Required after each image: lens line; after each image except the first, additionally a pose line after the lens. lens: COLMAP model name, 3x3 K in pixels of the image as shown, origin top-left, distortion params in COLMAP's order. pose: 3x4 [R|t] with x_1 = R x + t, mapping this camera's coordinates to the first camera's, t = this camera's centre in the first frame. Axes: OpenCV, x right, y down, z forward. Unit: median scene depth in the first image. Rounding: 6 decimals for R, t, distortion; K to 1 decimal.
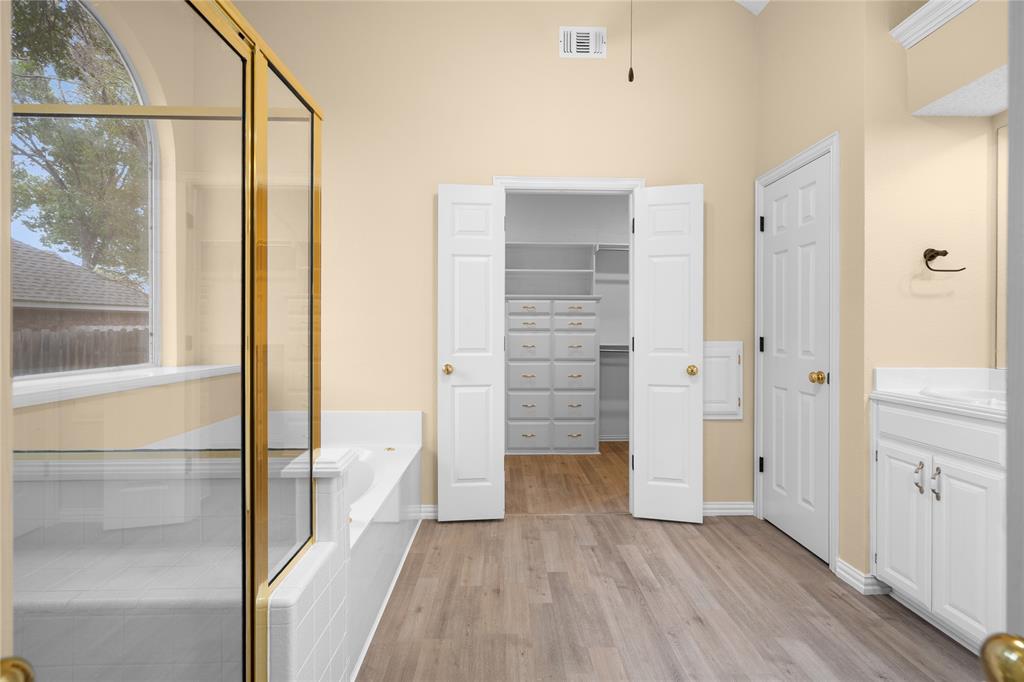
lens RADIAL K [[490.3, 0, 513.0], [0, 490.3, 334.3], [0, 0, 1]] dist [-0.001406, -0.000023]
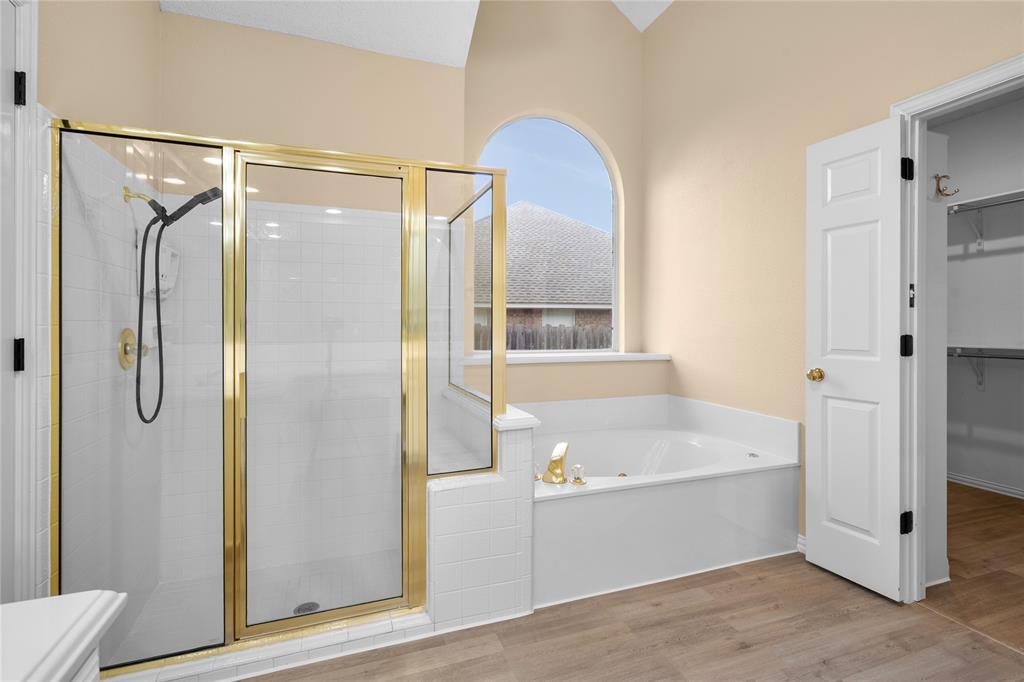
lens RADIAL K [[481.5, 0, 511.5], [0, 481.5, 326.0], [0, 0, 1]] dist [0.000481, -0.000377]
pose [[0.323777, 0.007233, -0.946106, 0.466913], [-0.009254, 0.999947, 0.004478, -0.006588], [0.946088, 0.007305, 0.323827, 0.289570]]
